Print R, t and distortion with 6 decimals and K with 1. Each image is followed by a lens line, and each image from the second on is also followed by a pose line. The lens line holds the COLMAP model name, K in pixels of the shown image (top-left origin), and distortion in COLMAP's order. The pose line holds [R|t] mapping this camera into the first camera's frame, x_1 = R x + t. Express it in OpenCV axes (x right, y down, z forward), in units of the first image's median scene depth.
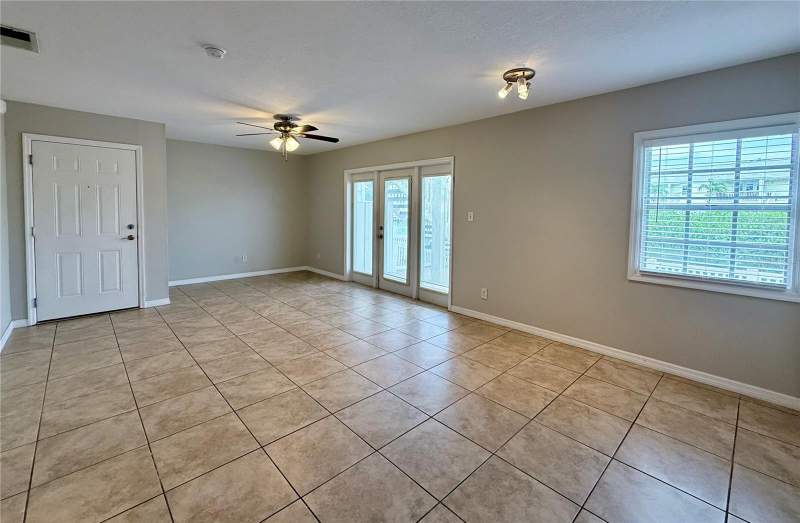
lens RADIAL K [[344.6, 0, 399.4], [0, 344.6, 212.0], [0, 0, 1]] dist [-0.000809, 0.000200]
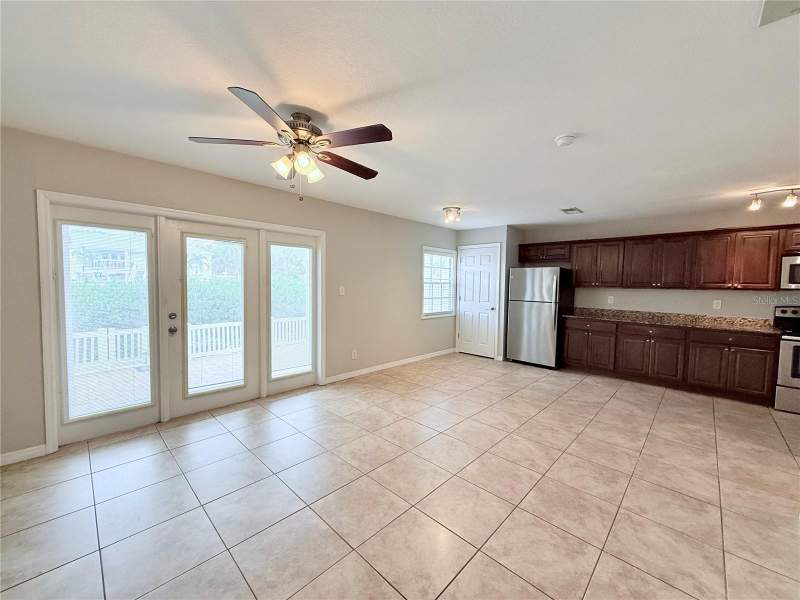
lens RADIAL K [[318.6, 0, 400.0], [0, 318.6, 300.0], [0, 0, 1]] dist [0.001762, 0.000011]
pose [[-0.048759, -0.068387, 0.996467, -1.230838], [-0.007799, 0.997649, 0.068086, -0.041600], [-0.998780, -0.004452, -0.049178, 1.295632]]
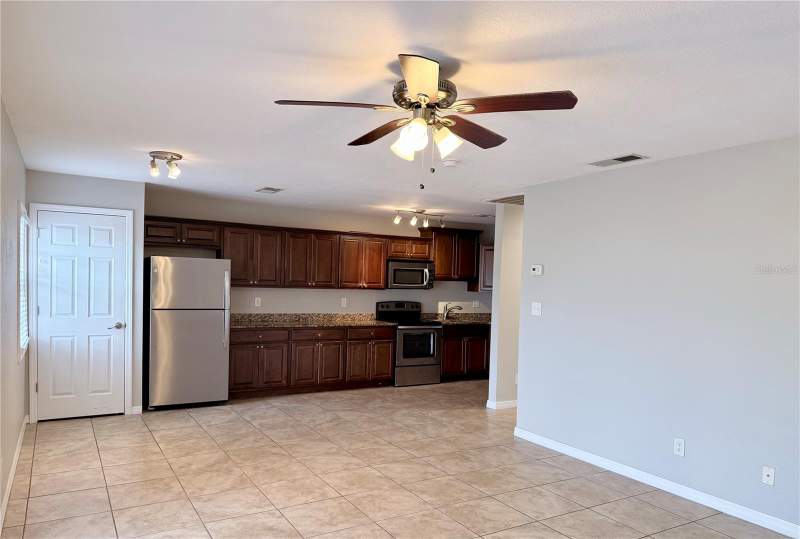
lens RADIAL K [[555.8, 0, 396.9], [0, 555.8, 297.9], [0, 0, 1]] dist [0.047907, -0.002032]
pose [[-0.975398, -0.047197, 0.215338, -0.638832], [-0.039344, 0.998400, 0.040612, -0.073964], [-0.216911, 0.031141, -0.975695, 2.352907]]
